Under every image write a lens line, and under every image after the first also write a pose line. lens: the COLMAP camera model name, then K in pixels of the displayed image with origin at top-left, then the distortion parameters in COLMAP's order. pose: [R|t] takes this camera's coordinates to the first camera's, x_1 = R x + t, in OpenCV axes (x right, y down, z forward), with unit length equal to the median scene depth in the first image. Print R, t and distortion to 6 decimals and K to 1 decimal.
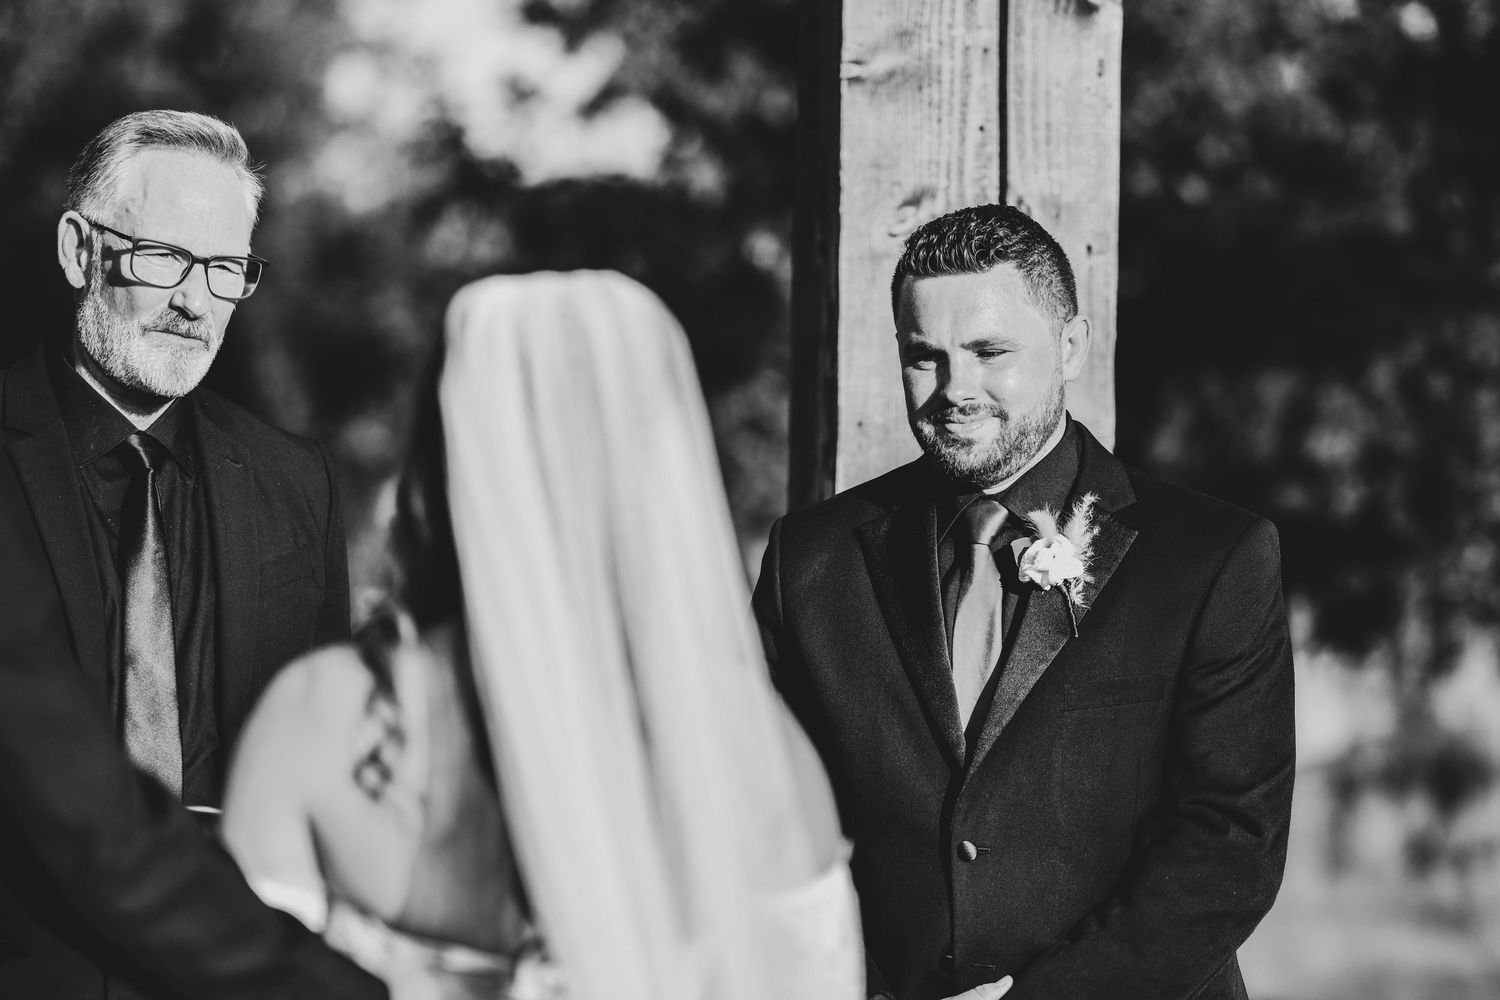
lens RADIAL K [[7361.1, 0, 749.9], [0, 7361.1, 500.4], [0, 0, 1]] dist [0.209709, 0.000000]
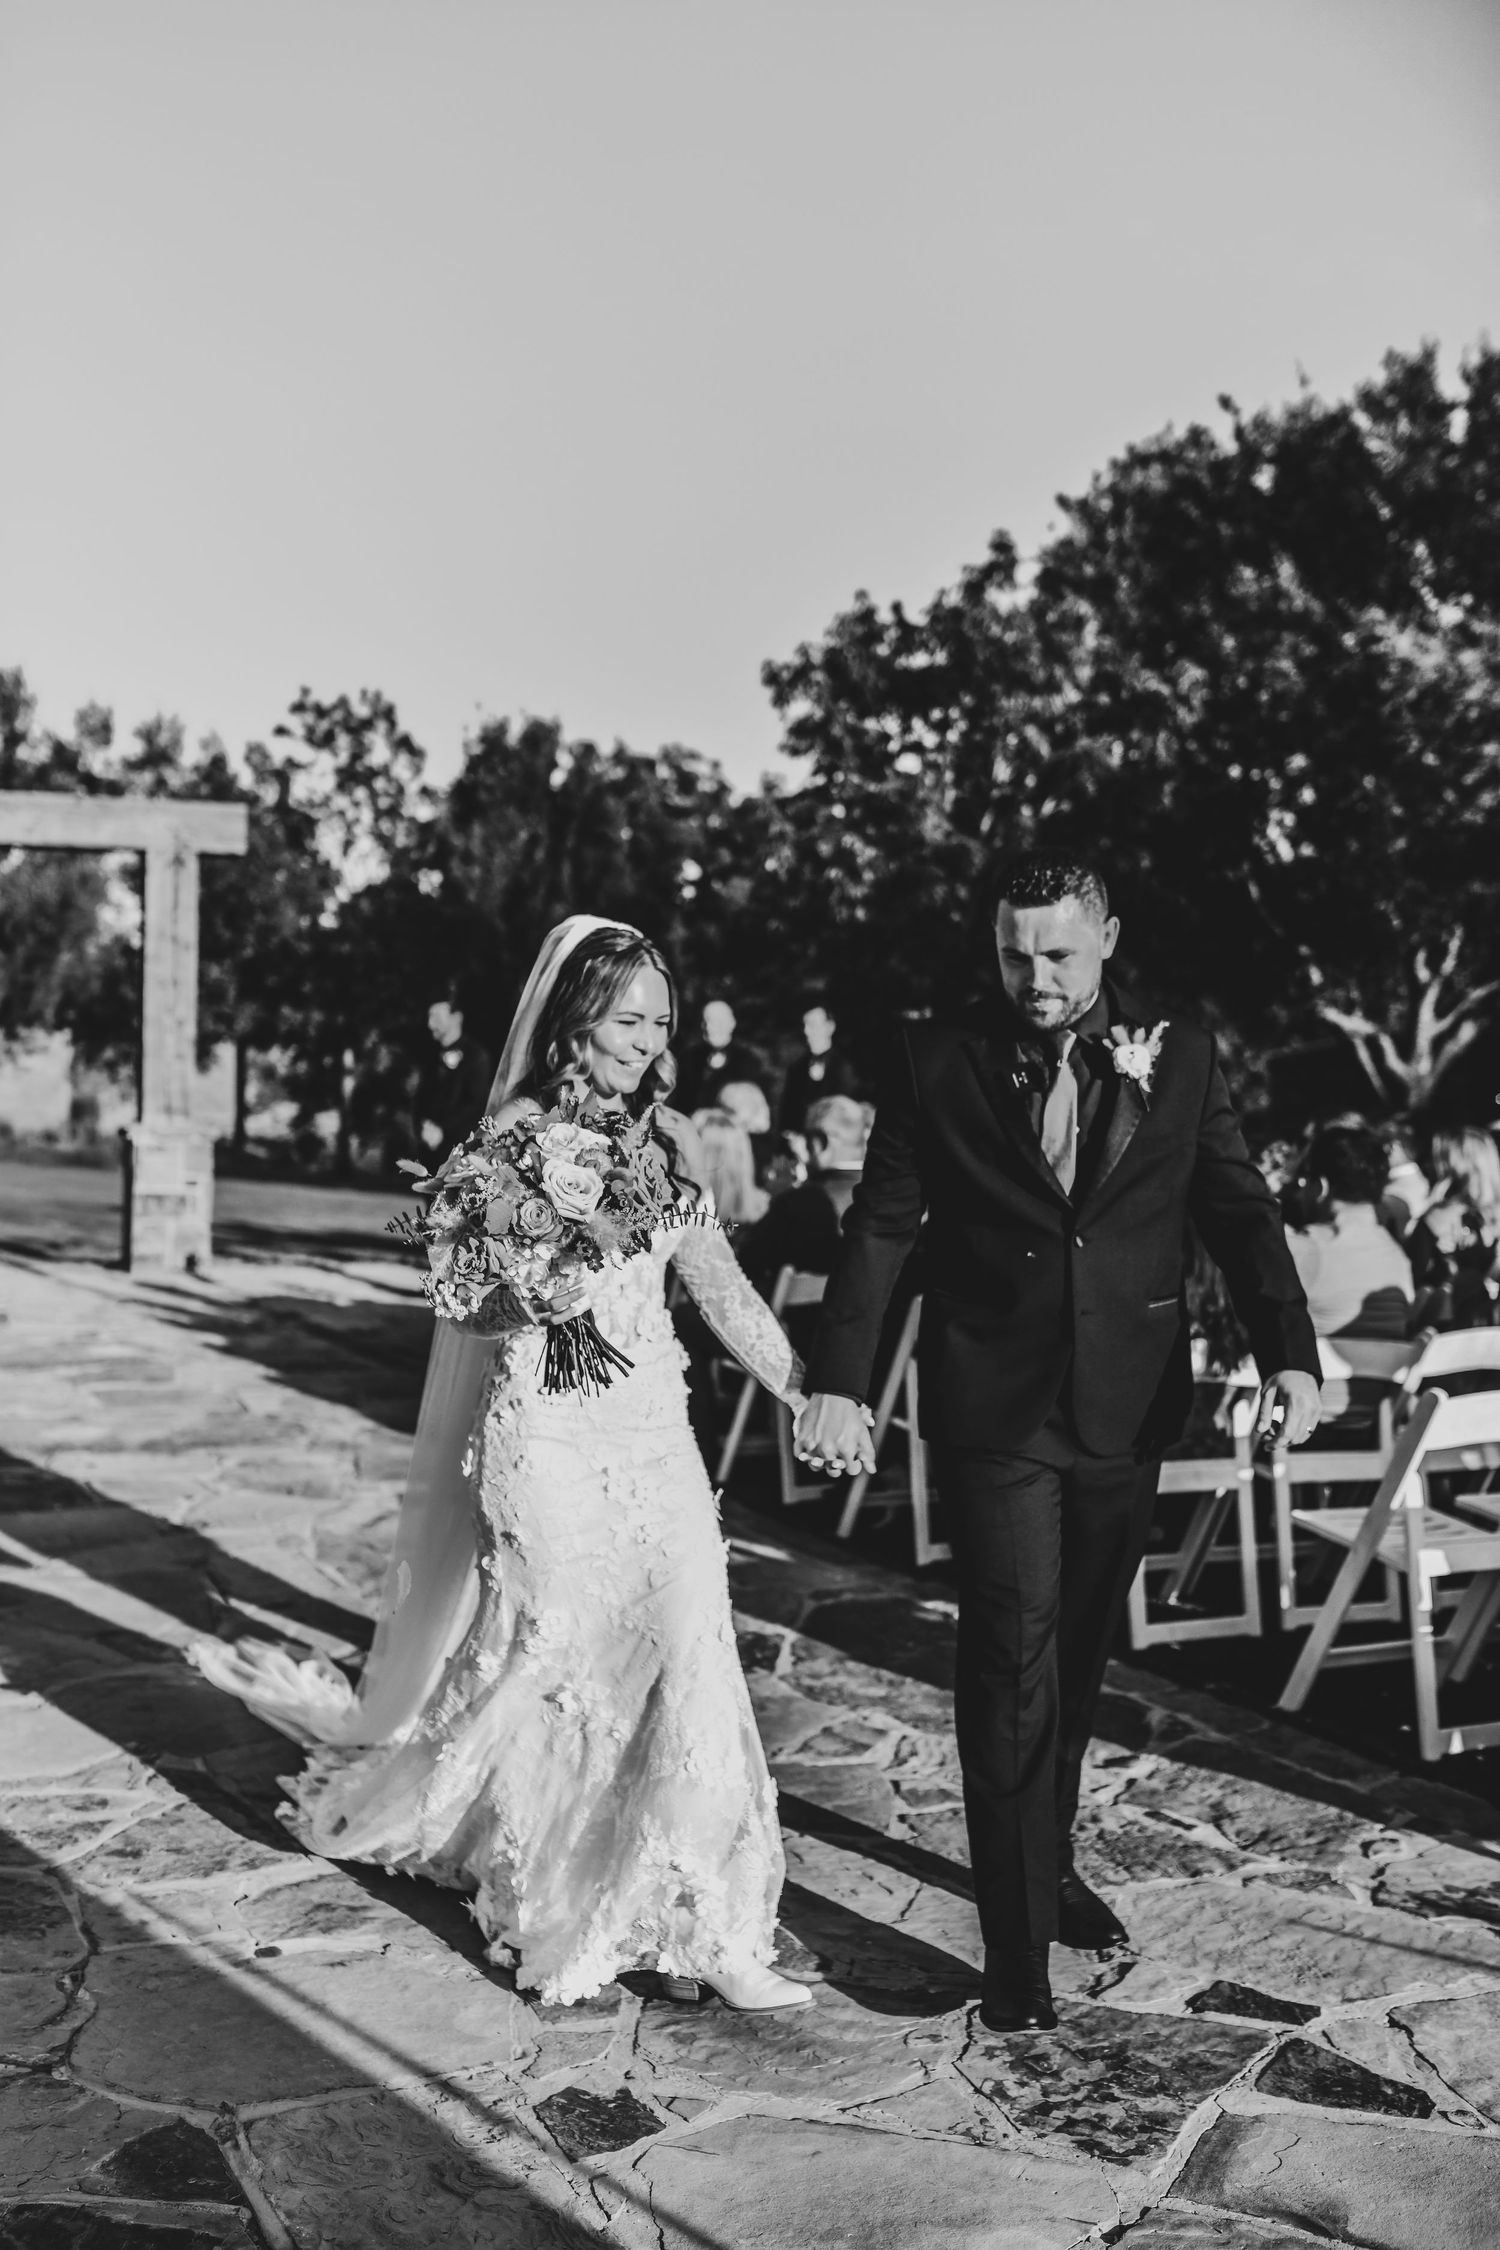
lens RADIAL K [[2338.7, 0, 741.9], [0, 2338.7, 1128.6], [0, 0, 1]] dist [0.003572, 0.000000]
pose [[0.995628, 0.002601, -0.093374, 0.011120], [-0.001170, 0.999881, 0.015370, 0.011055], [0.093403, -0.015193, 0.995512, 0.472966]]
